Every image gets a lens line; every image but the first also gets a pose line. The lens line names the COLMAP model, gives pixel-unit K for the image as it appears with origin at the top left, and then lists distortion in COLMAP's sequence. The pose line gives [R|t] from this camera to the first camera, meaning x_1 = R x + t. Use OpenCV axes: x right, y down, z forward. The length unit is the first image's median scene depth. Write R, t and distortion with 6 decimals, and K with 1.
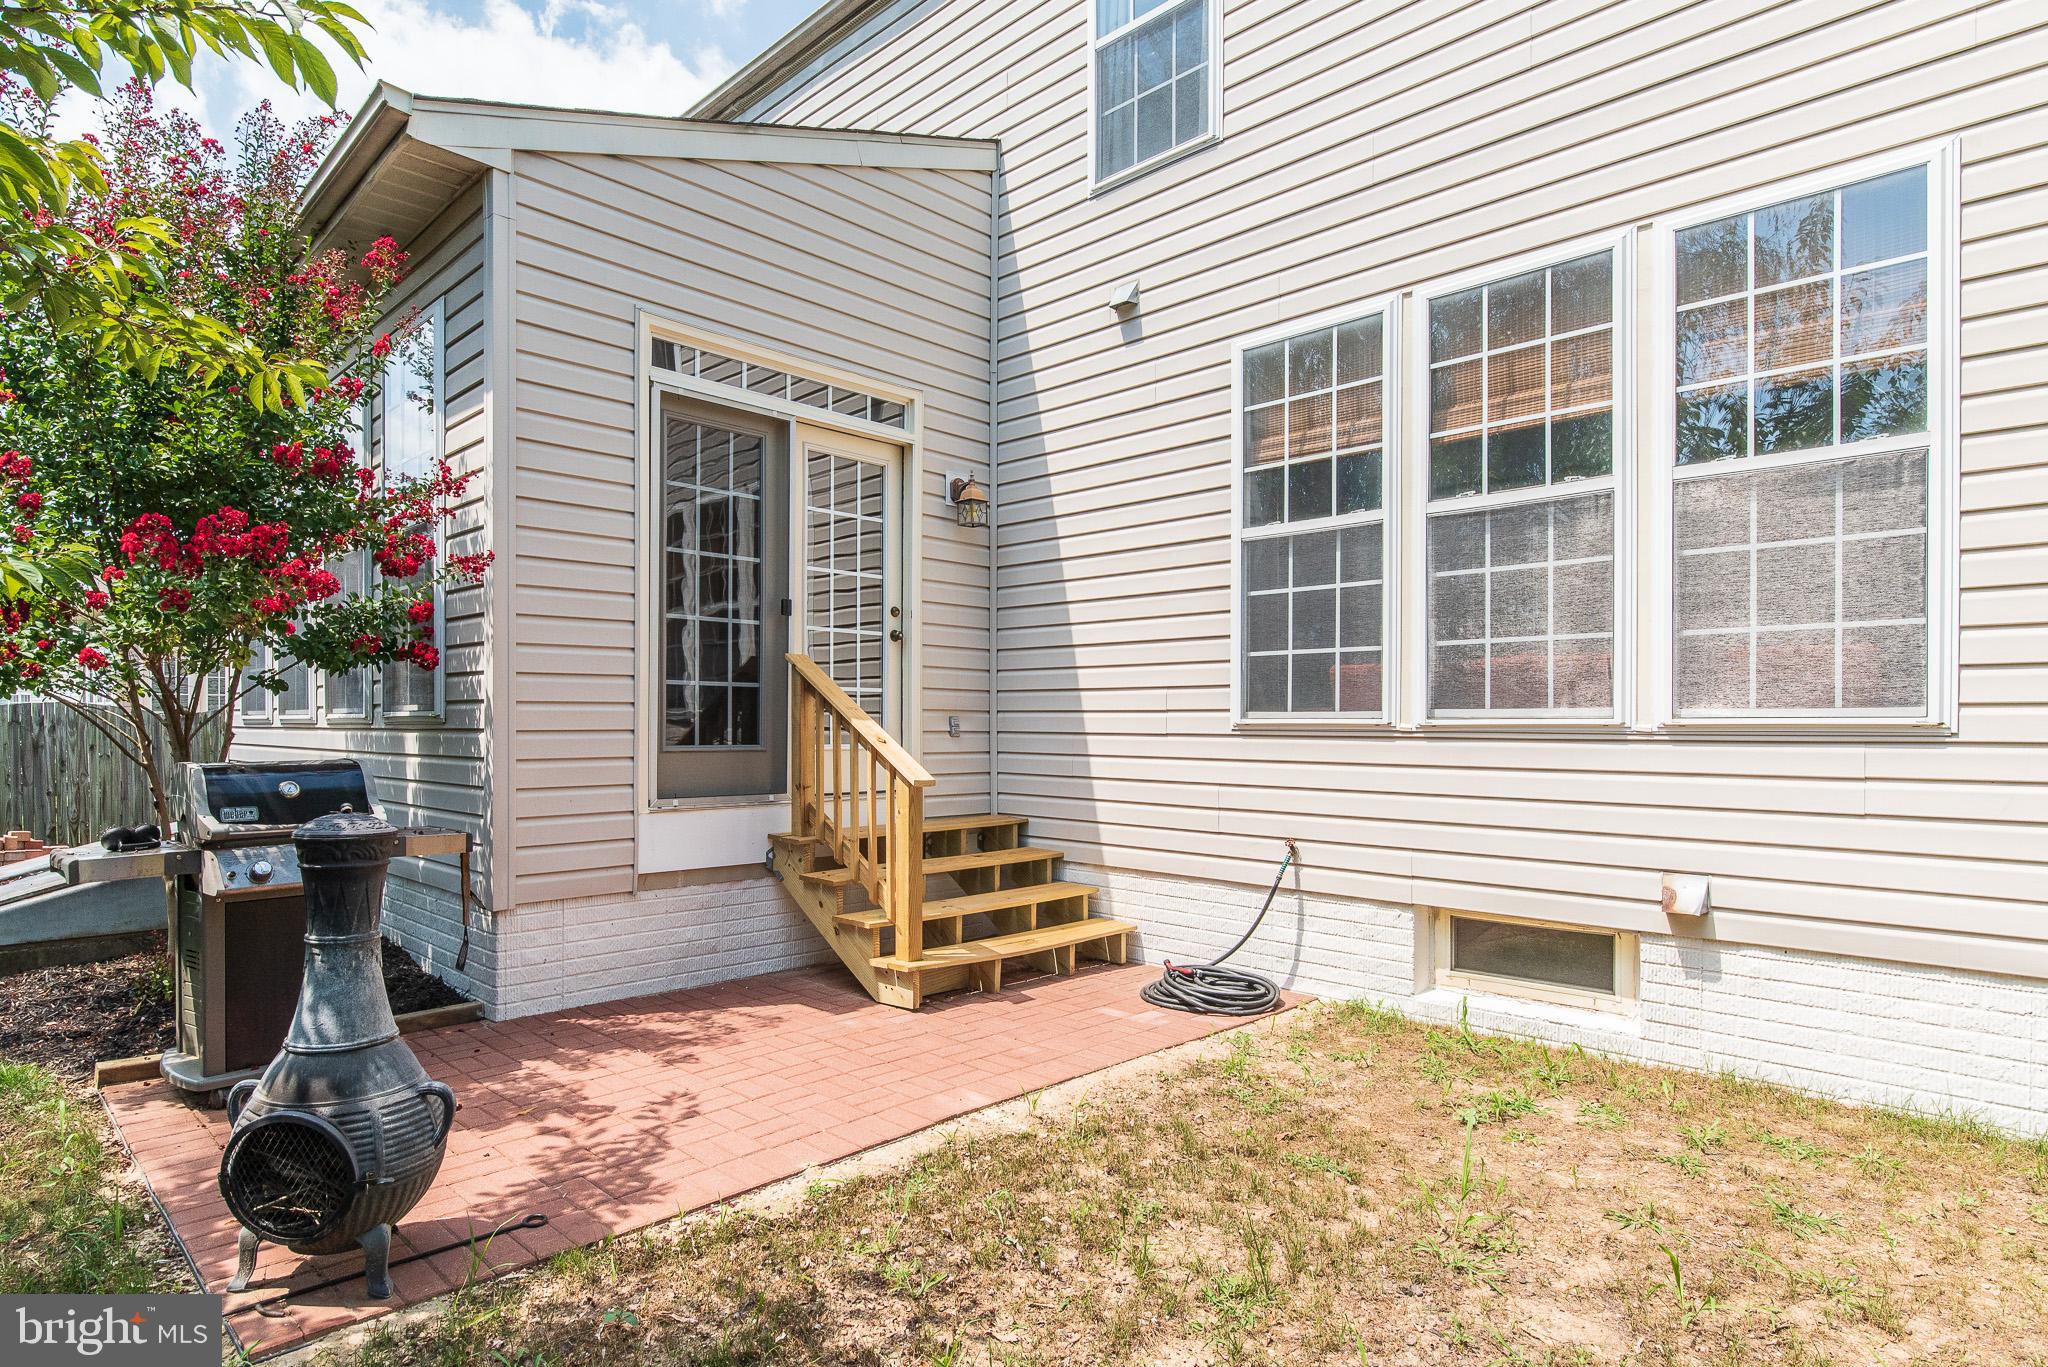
lens RADIAL K [[1065.0, 0, 1022.7], [0, 1065.0, 737.4], [0, 0, 1]] dist [-0.024806, -0.000359]
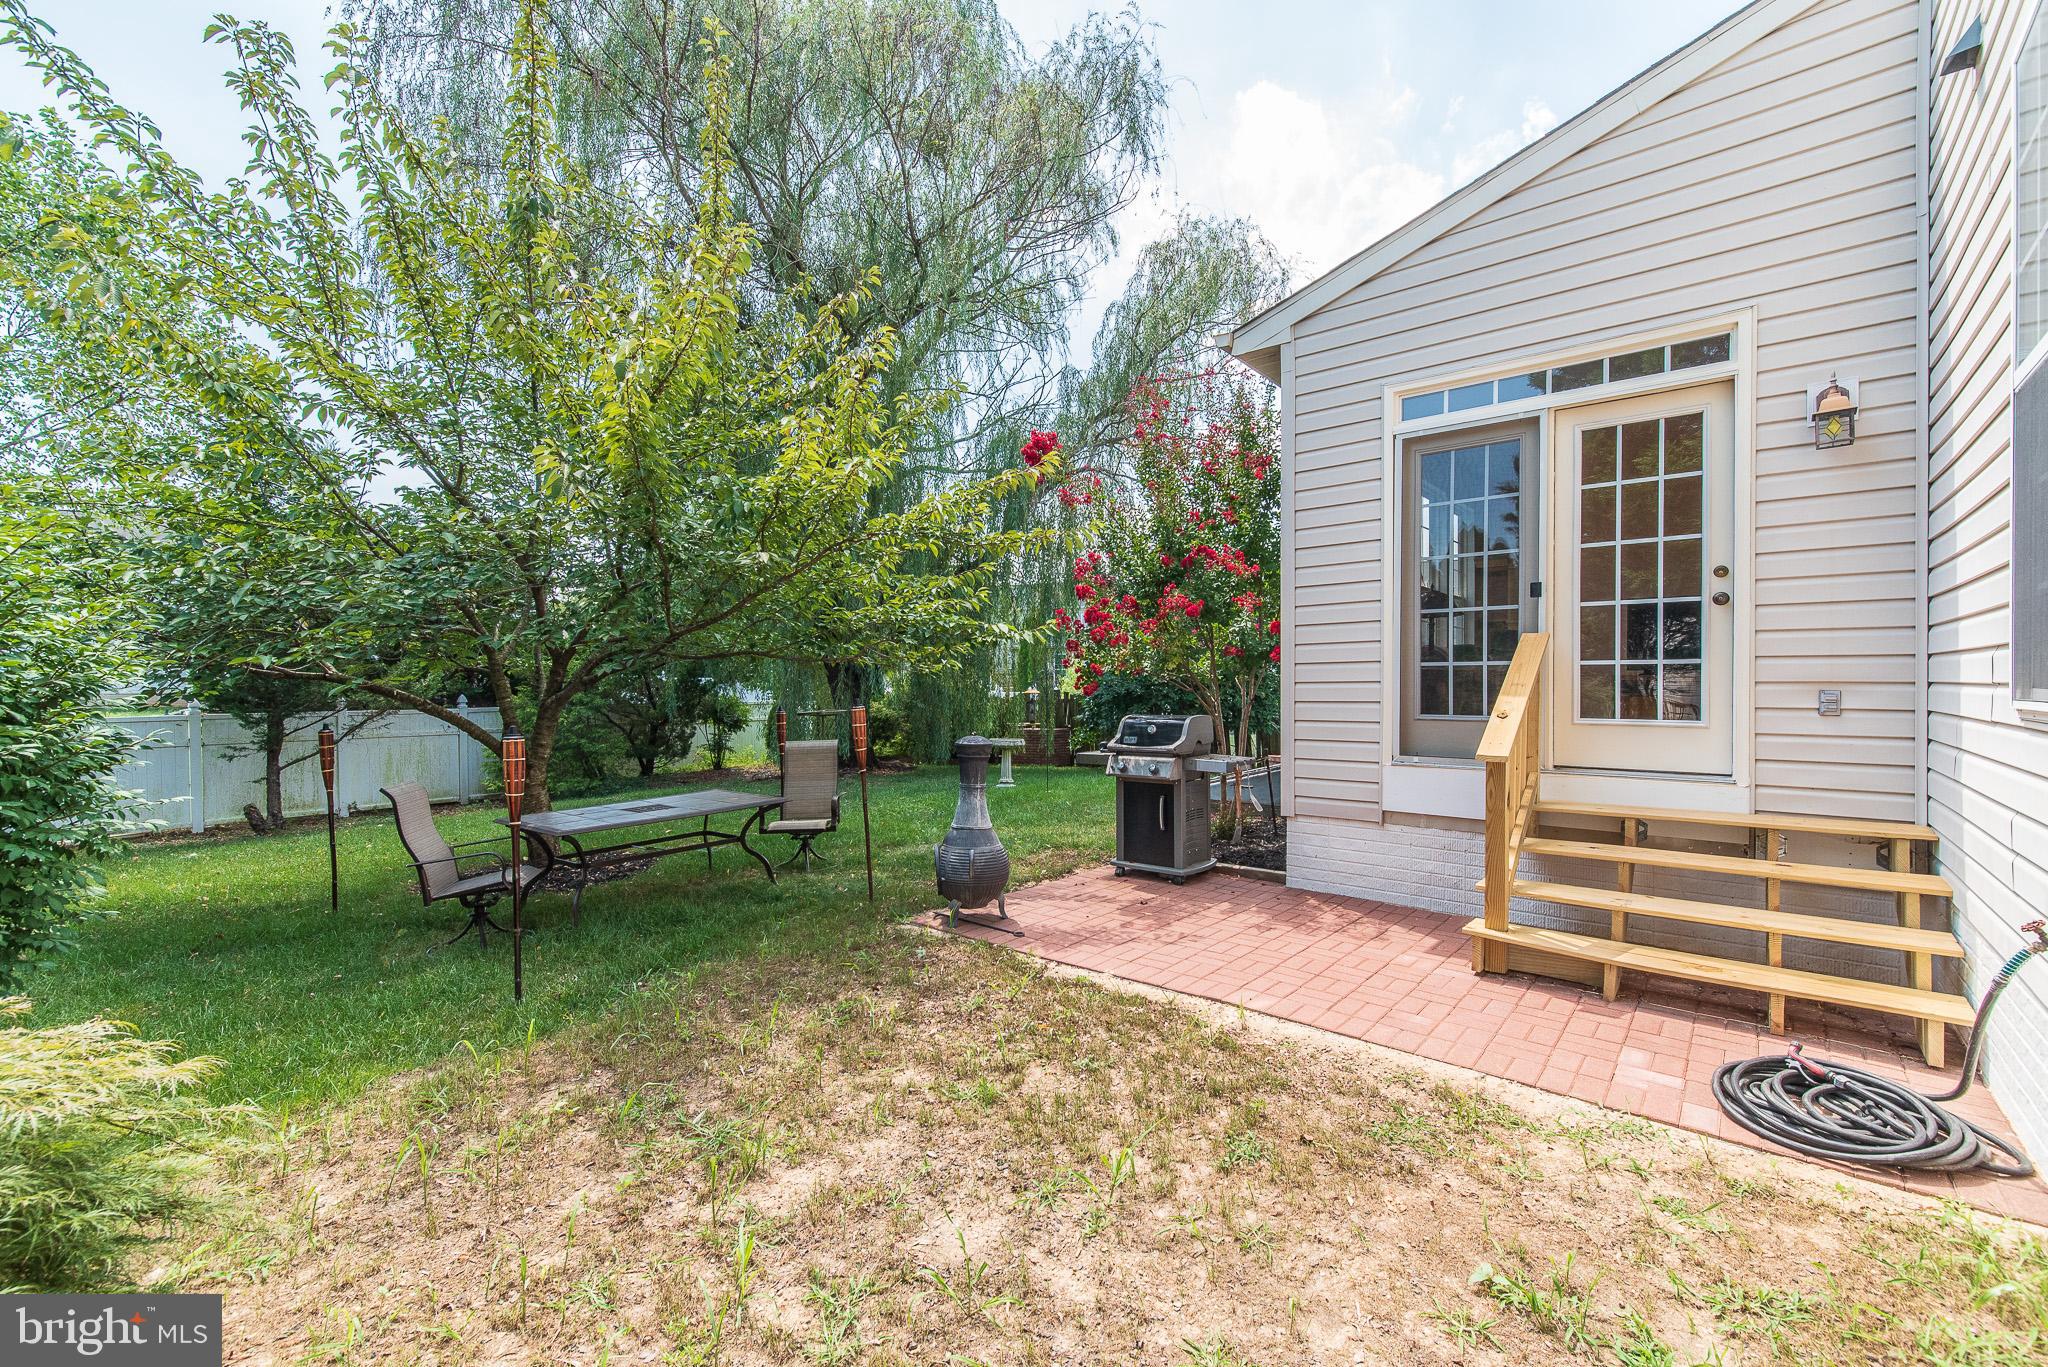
lens RADIAL K [[881.5, 0, 1024.0], [0, 881.5, 683.5], [0, 0, 1]] dist [-0.016737, -0.000237]
pose [[0.073851, -0.001672, -0.997268, 0.779214], [-0.007792, 0.999967, -0.002253, -0.026285], [0.997239, 0.007937, 0.073835, 0.519075]]
